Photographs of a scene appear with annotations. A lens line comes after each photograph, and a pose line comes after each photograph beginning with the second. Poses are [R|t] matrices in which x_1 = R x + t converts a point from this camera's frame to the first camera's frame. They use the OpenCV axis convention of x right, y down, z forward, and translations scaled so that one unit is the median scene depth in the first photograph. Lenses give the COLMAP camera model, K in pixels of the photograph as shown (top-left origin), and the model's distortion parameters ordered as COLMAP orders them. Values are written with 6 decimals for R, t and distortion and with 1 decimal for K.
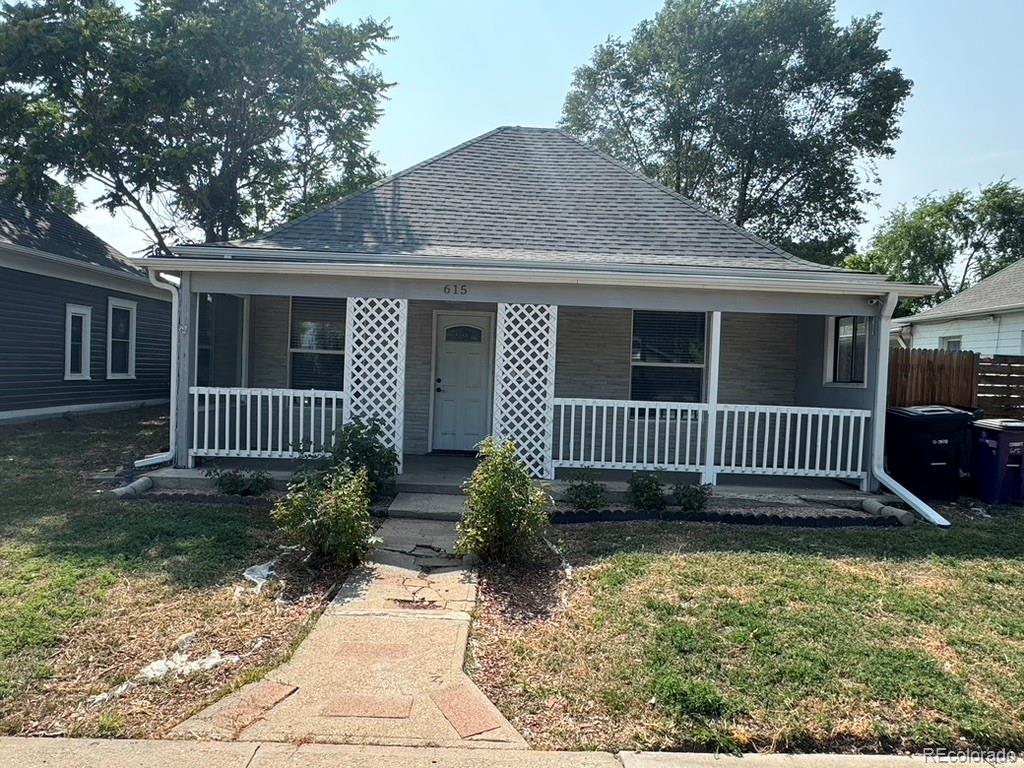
lens RADIAL K [[632.8, 0, 510.9], [0, 632.8, 390.4], [0, 0, 1]] dist [-0.016668, -0.000161]
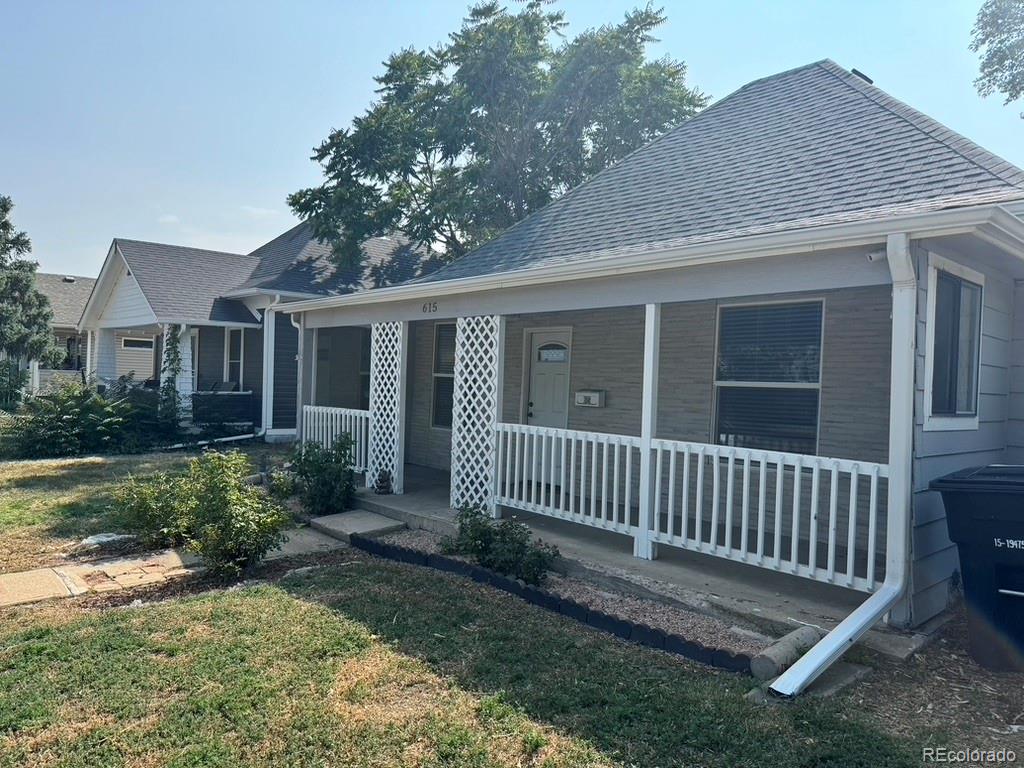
lens RADIAL K [[715.4, 0, 511.5], [0, 715.4, 377.2], [0, 0, 1]] dist [0.045754, -0.042577]
pose [[0.660467, -0.019436, -0.750603, 0.811706], [-0.031101, 0.998099, -0.053211, 0.000965], [0.750211, 0.058489, 0.658607, 0.373743]]
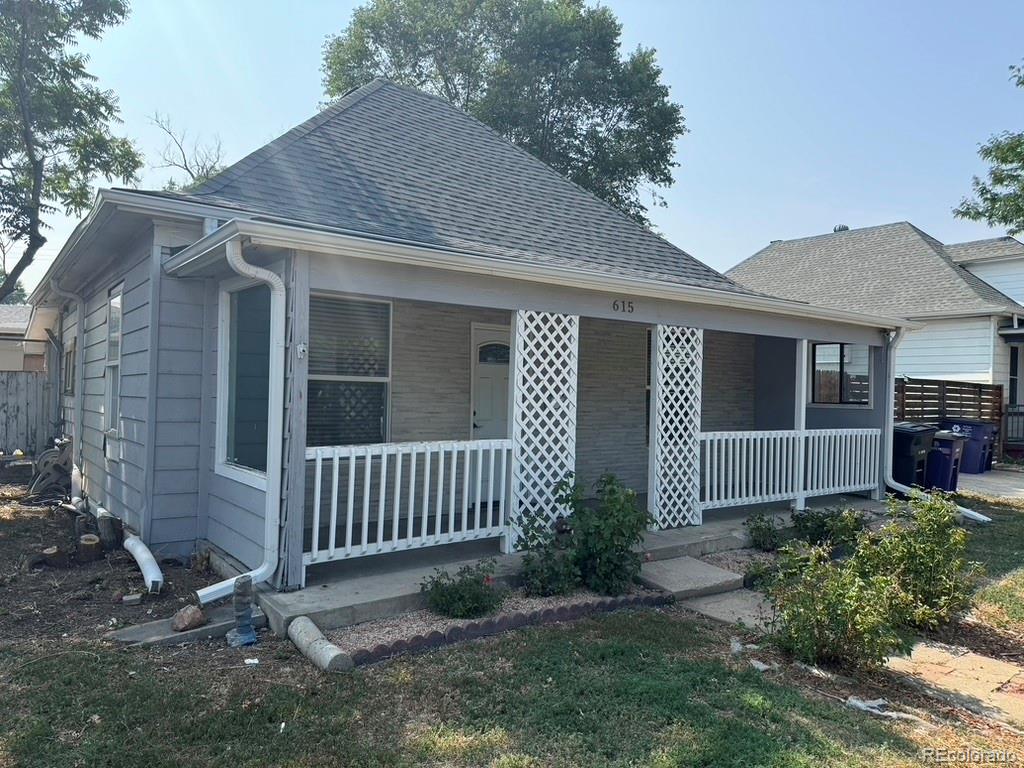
lens RADIAL K [[715.4, 0, 504.8], [0, 715.4, 388.8], [0, 0, 1]] dist [0.045754, -0.042577]
pose [[0.809842, -0.018517, 0.586355, -0.749925], [0.024701, 0.999692, -0.002546, -0.053847], [-0.586127, 0.016545, 0.810050, 0.340036]]
